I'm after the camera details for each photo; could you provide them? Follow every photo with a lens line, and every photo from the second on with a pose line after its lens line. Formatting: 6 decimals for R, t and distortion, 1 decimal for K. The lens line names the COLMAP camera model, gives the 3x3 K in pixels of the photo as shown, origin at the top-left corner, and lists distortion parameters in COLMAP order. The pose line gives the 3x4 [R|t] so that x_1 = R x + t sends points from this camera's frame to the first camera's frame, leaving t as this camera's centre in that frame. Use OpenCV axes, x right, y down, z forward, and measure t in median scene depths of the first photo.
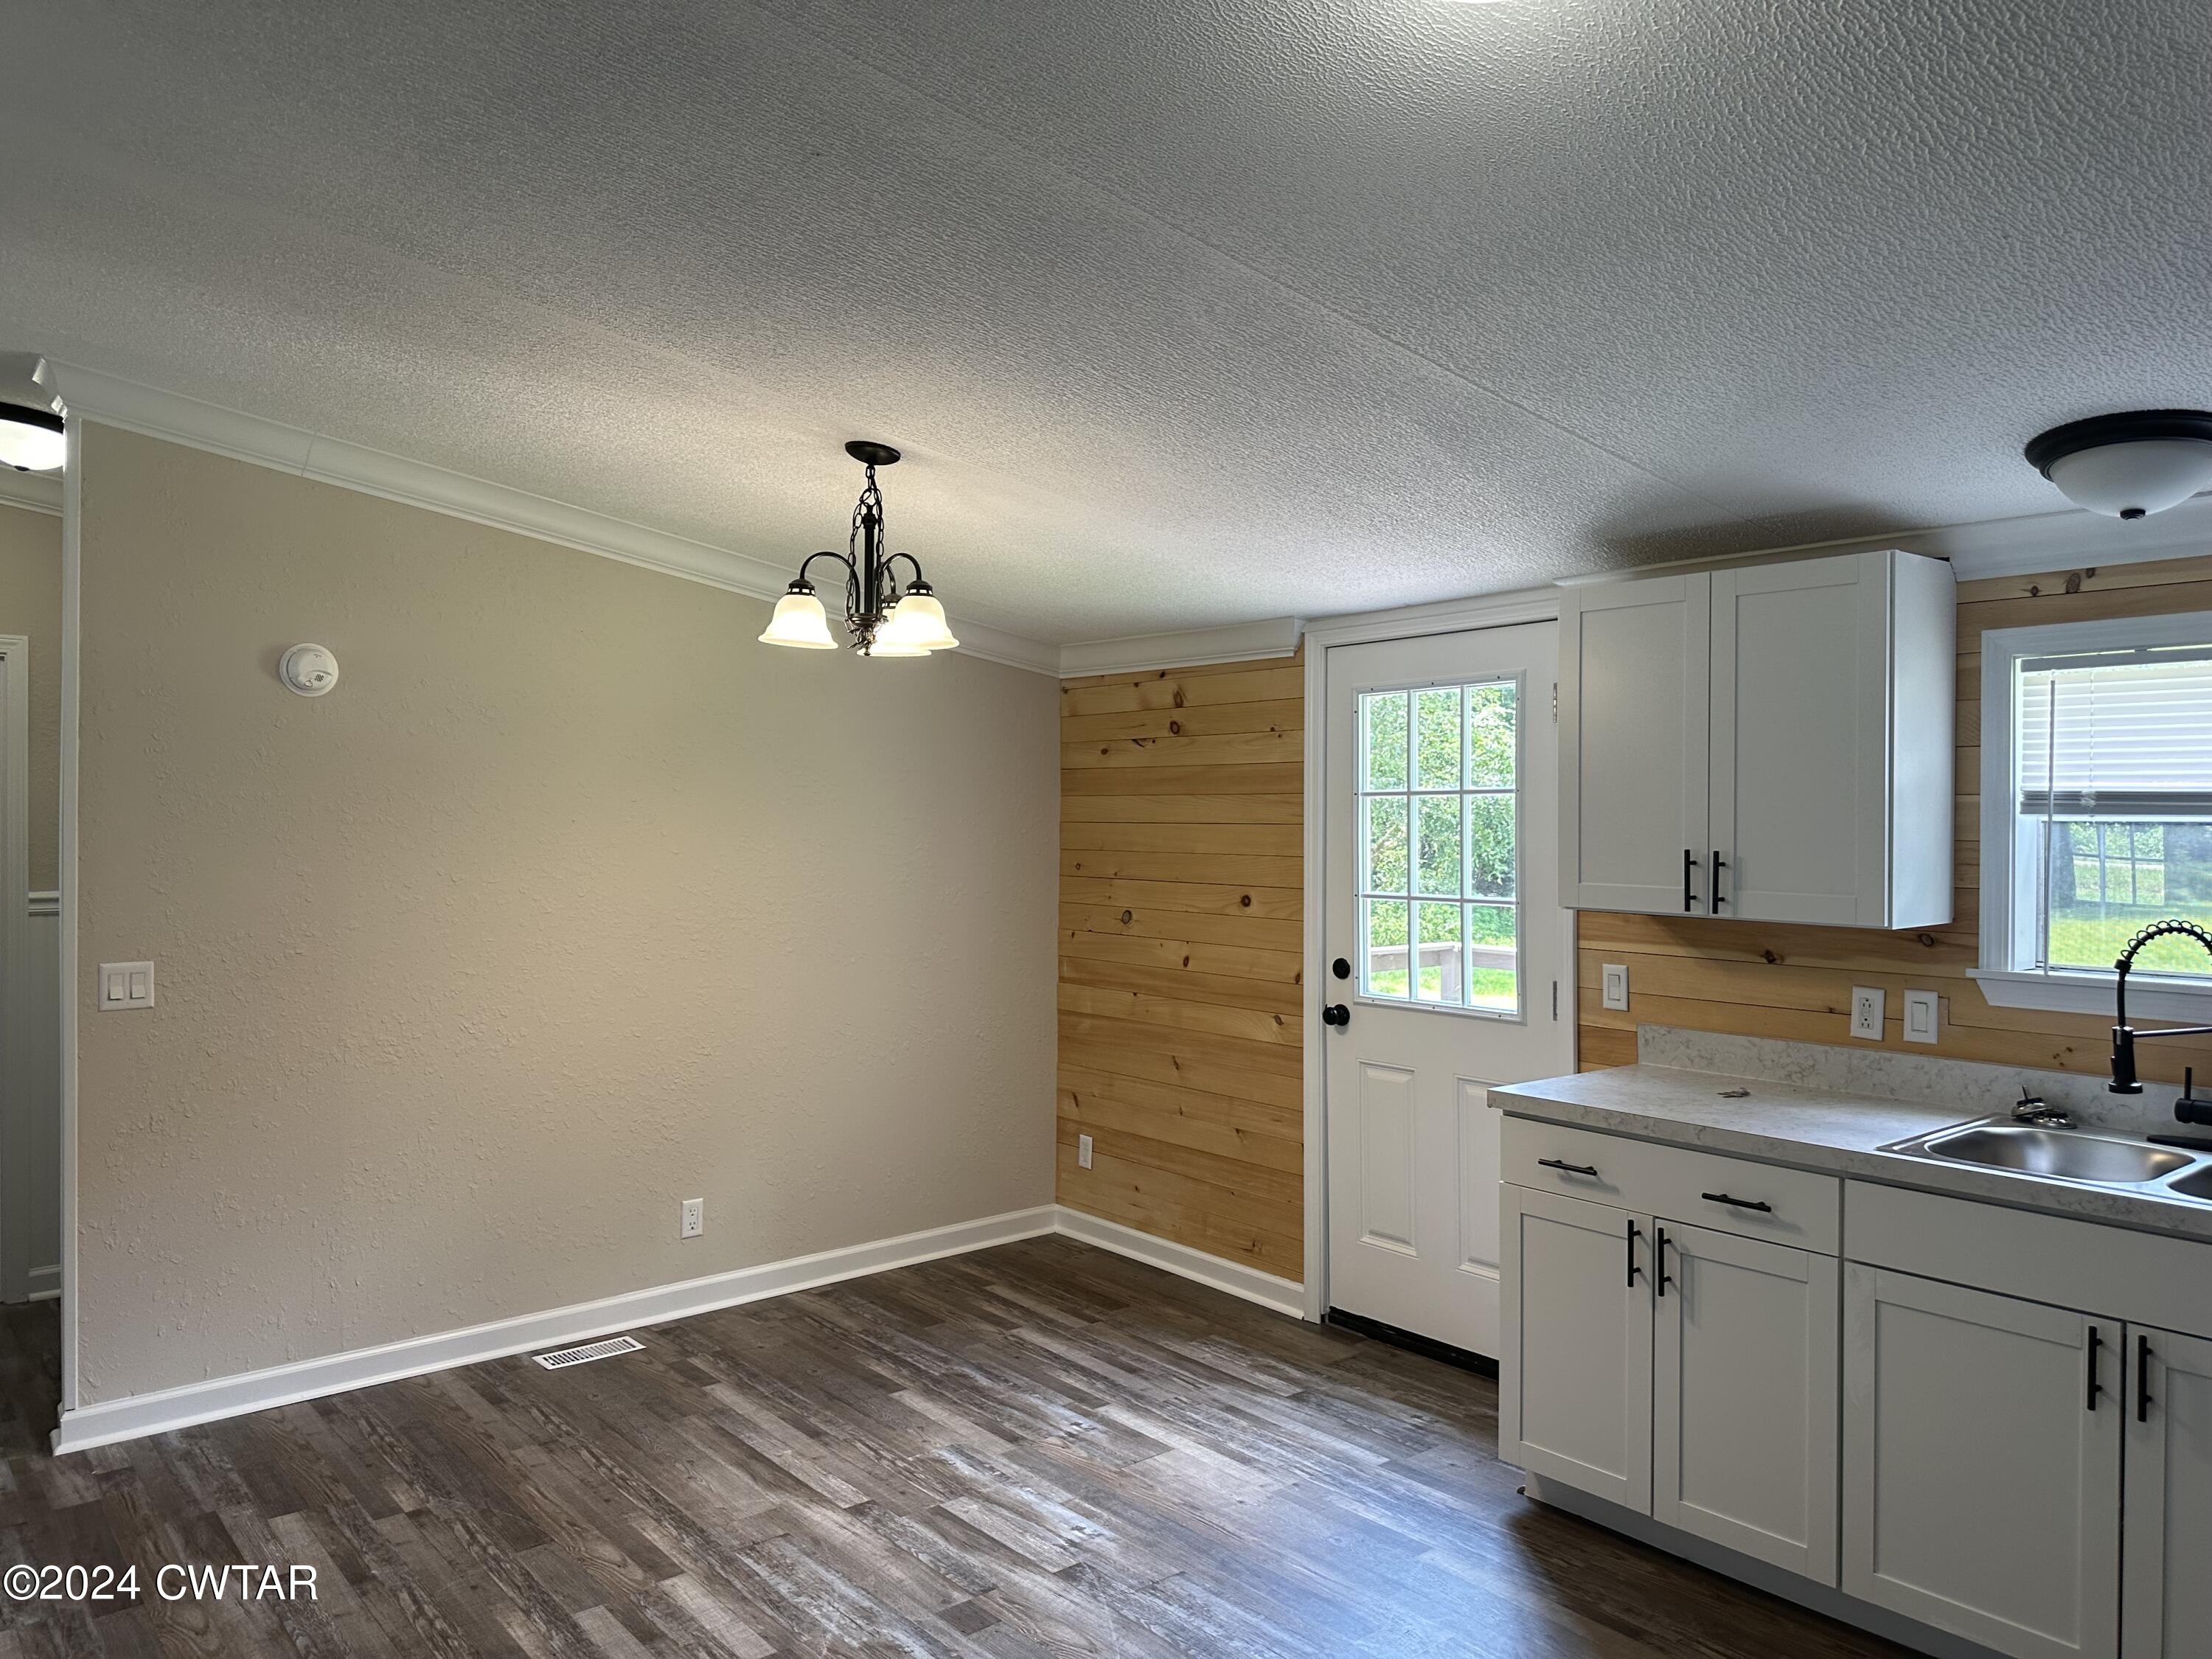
lens RADIAL K [[1533.0, 0, 1106.0], [0, 1533.0, 829.5], [0, 0, 1]] dist [0.106657, -0.158450]
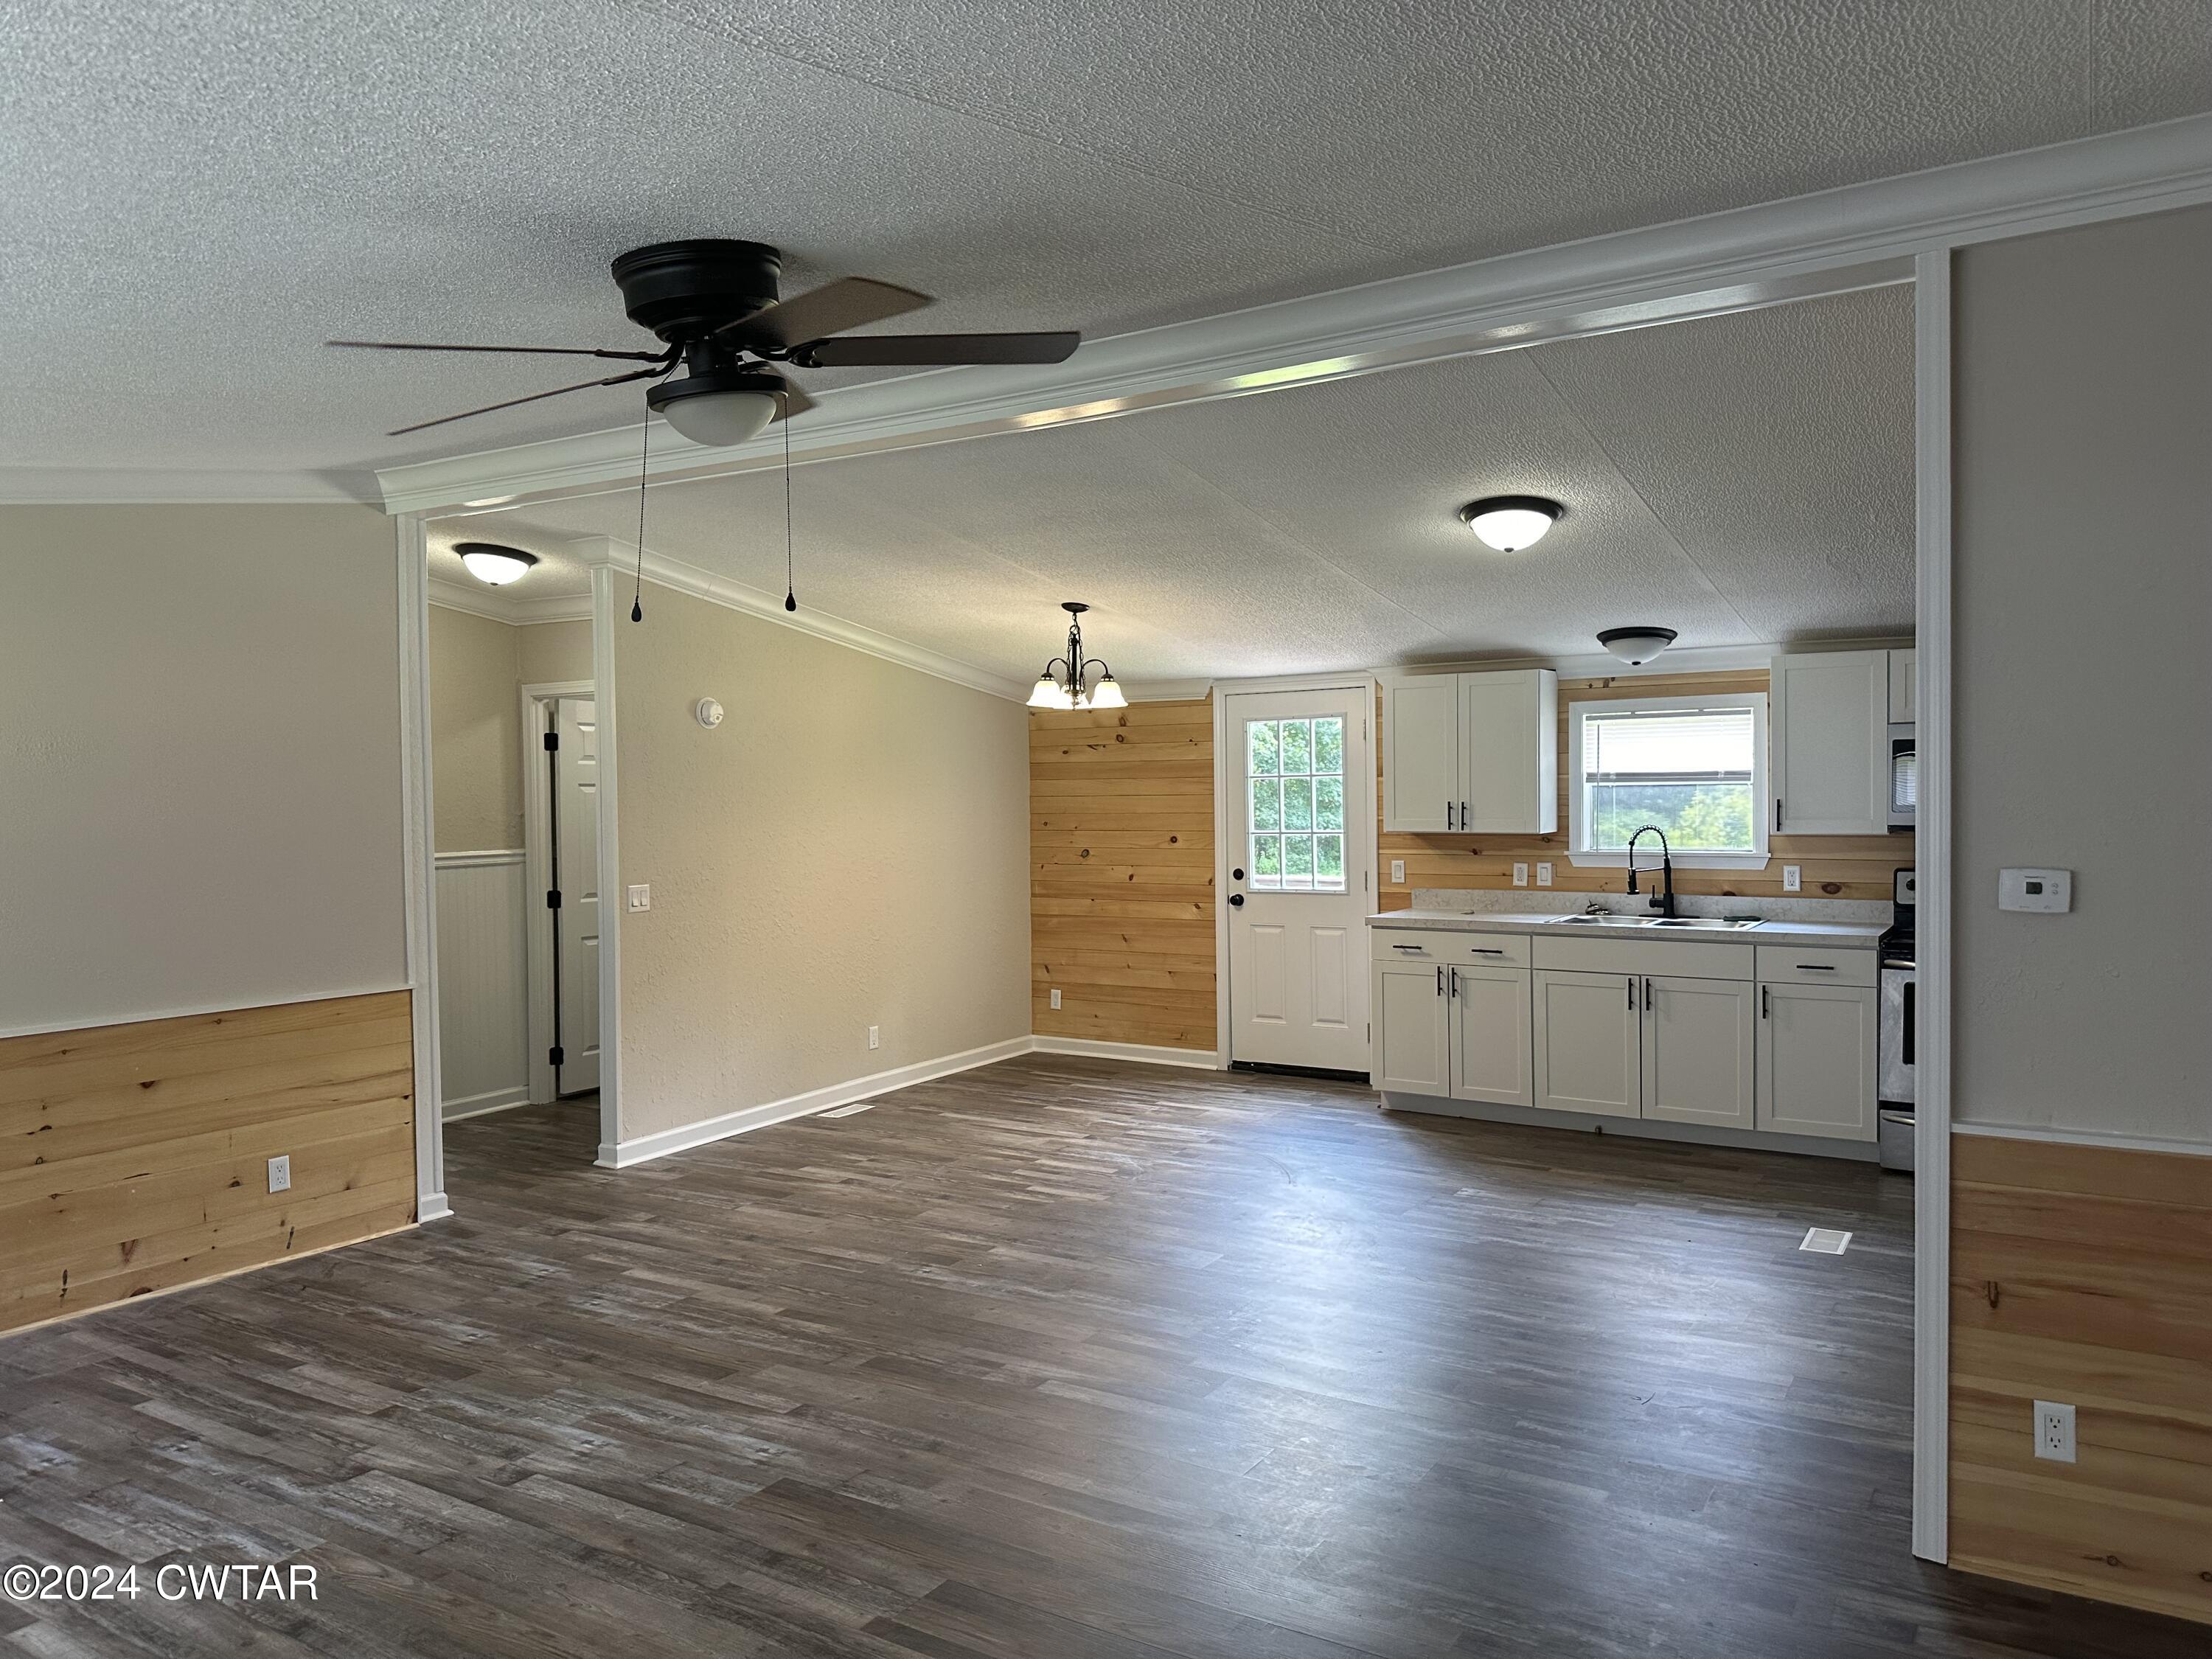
lens RADIAL K [[1533.0, 0, 1106.0], [0, 1533.0, 829.5], [0, 0, 1]] dist [0.106657, -0.158450]
pose [[0.949663, -0.024741, 0.312295, -0.599396], [0.020173, 0.999637, 0.017851, 0.003279], [-0.312623, -0.010653, 0.949818, -0.709914]]
